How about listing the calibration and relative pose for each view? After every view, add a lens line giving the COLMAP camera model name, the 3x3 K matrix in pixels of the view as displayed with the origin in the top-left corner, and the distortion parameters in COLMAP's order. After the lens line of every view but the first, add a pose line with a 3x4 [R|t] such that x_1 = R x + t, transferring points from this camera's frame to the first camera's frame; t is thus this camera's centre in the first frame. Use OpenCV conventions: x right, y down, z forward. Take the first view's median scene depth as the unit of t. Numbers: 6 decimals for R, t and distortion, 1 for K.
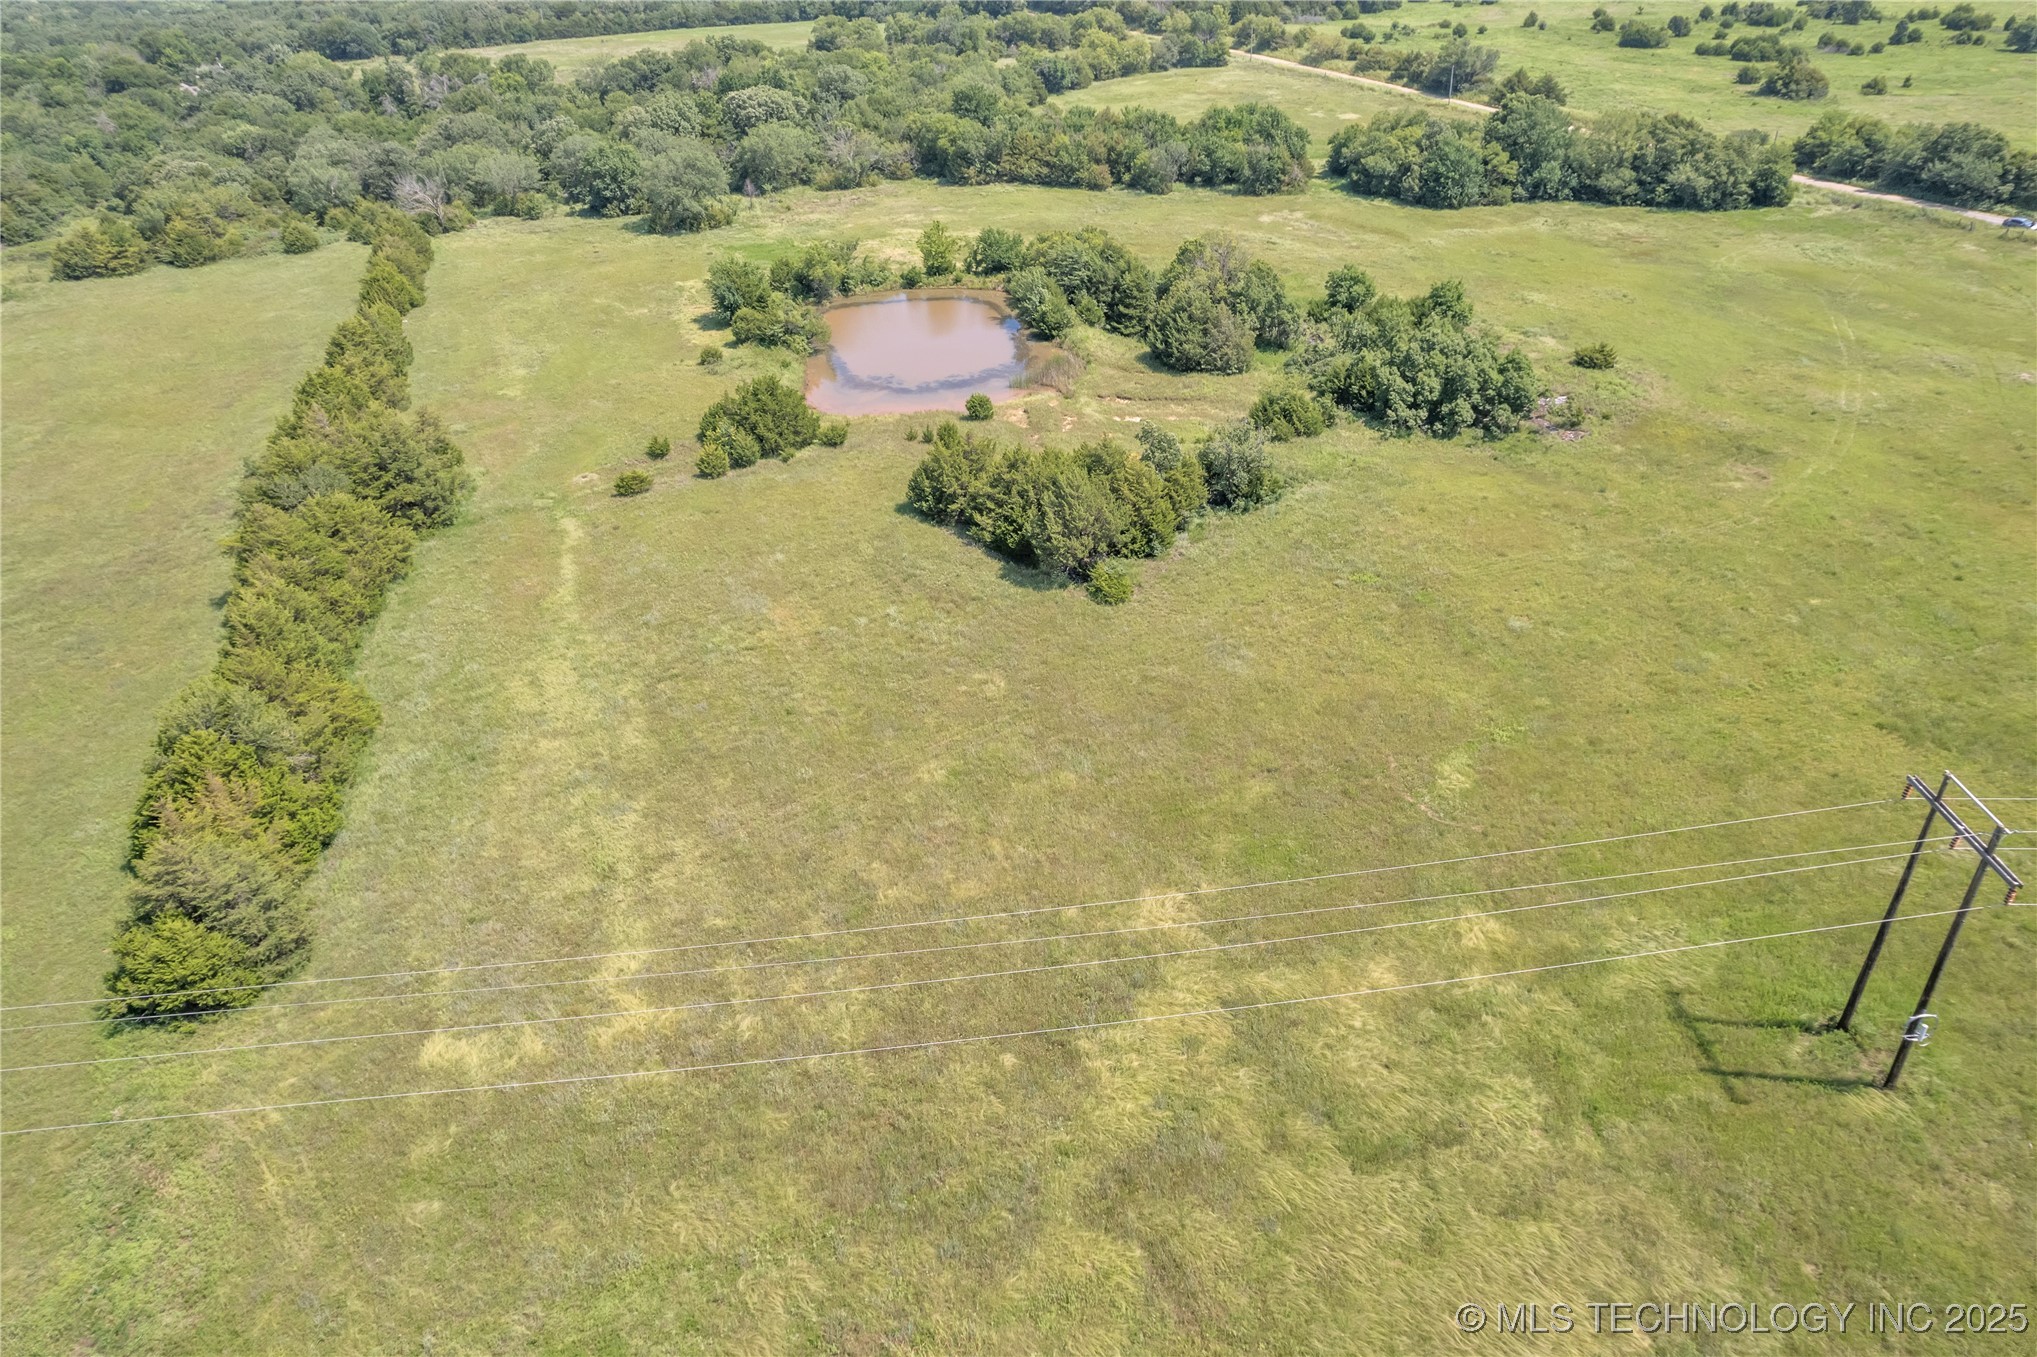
lens RADIAL K [[1306.5, 0, 1018.5], [0, 1306.5, 678.5], [0, 0, 1]] dist [-0.038329, 0.000739]
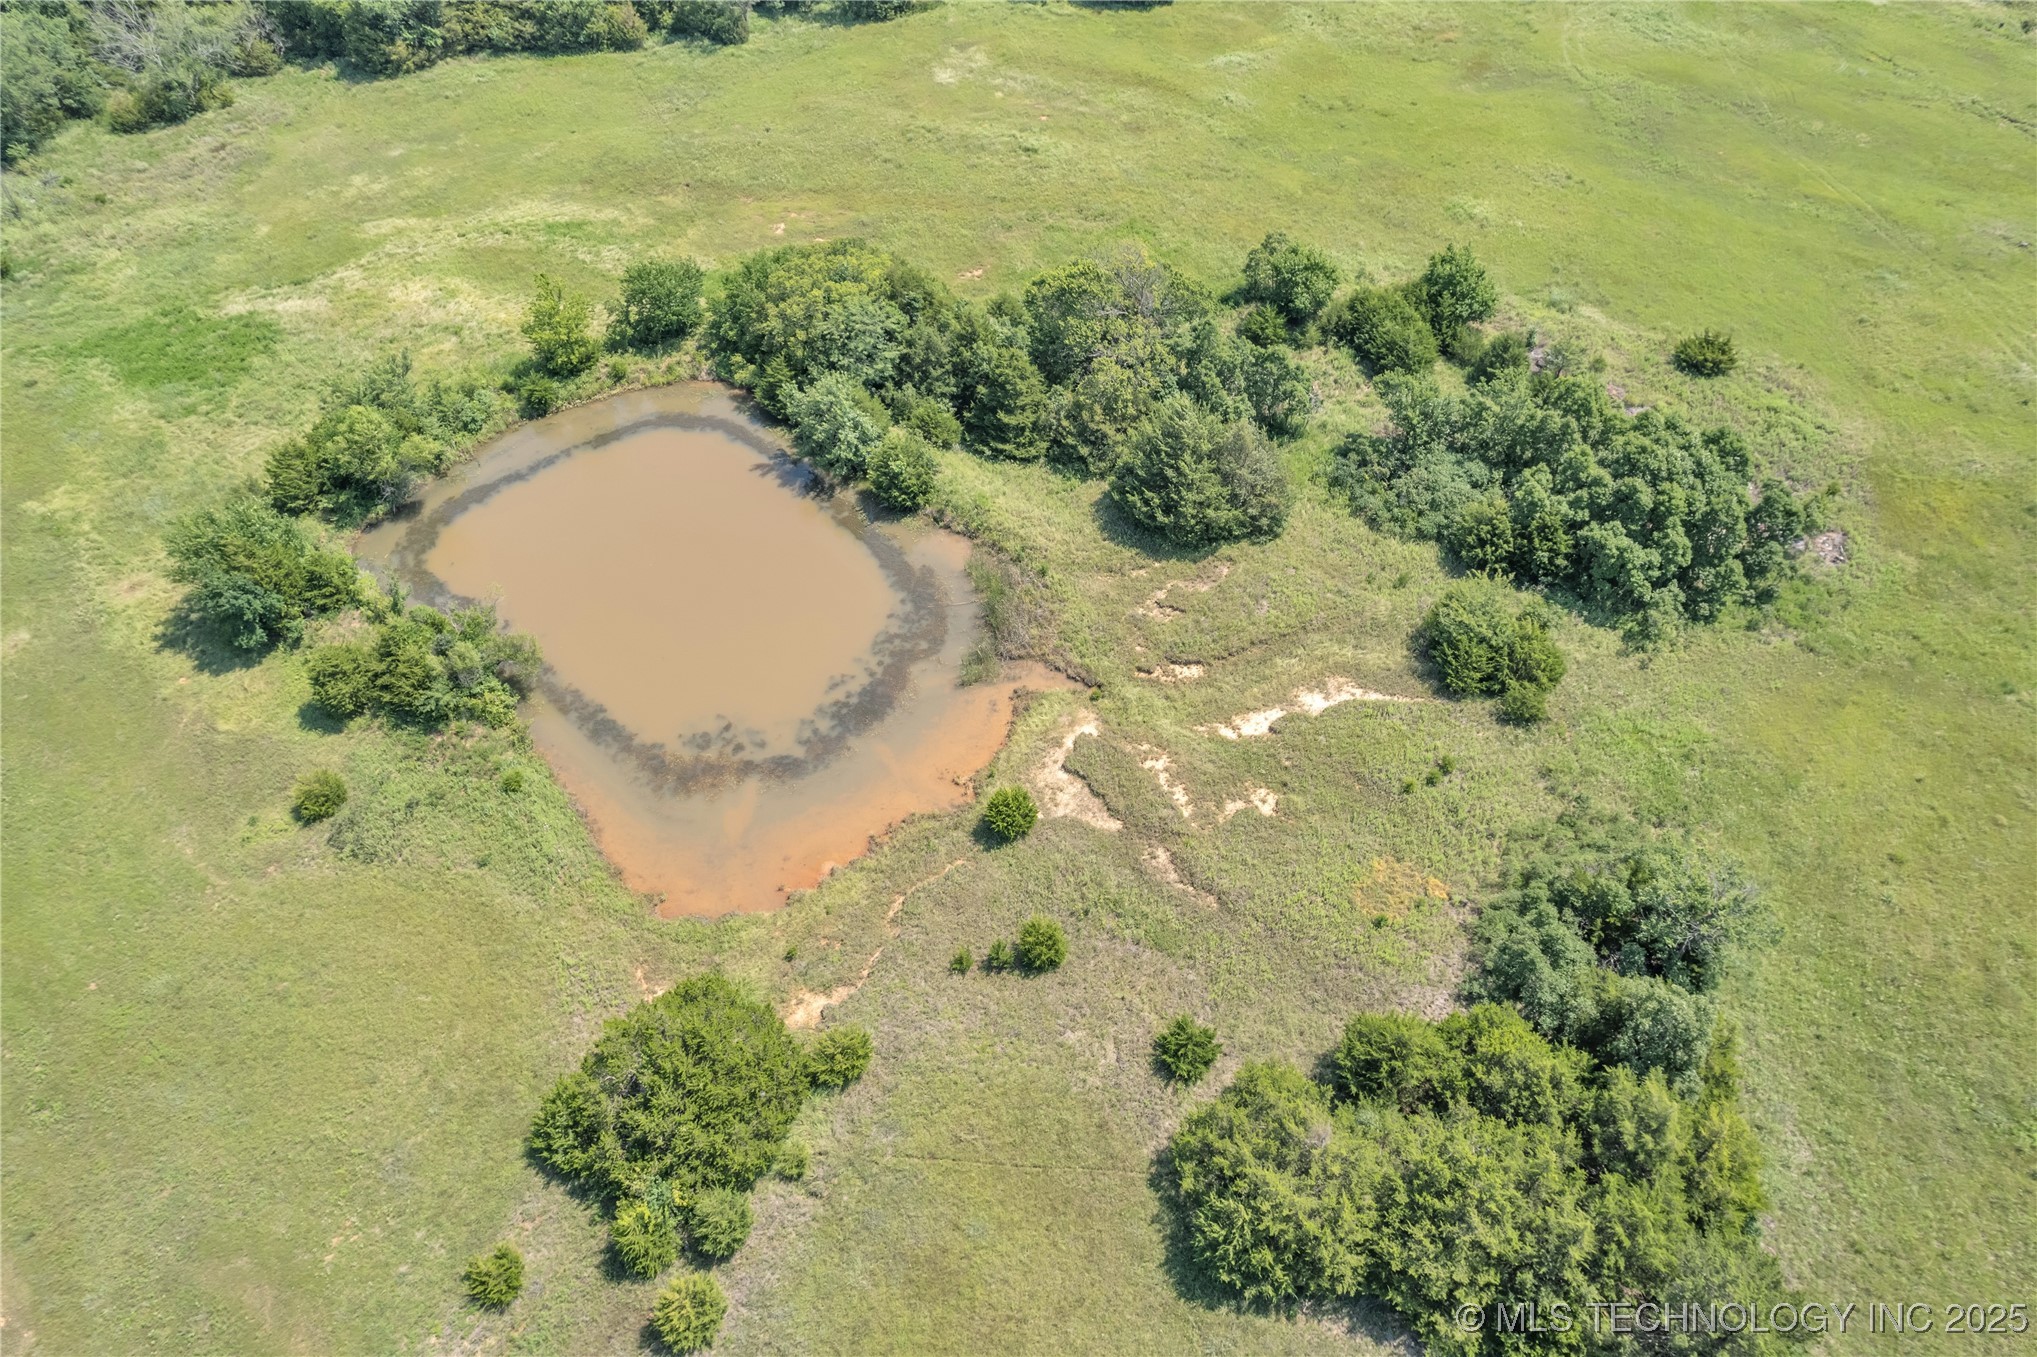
lens RADIAL K [[1306.5, 0, 1018.5], [0, 1306.5, 678.5], [0, 0, 1]] dist [-0.038329, 0.000739]
pose [[0.856667, -0.367177, 0.362357, -0.163366], [0.259155, 0.913665, 0.313137, -0.348432], [-0.446050, -0.174348, 0.877862, 0.454610]]
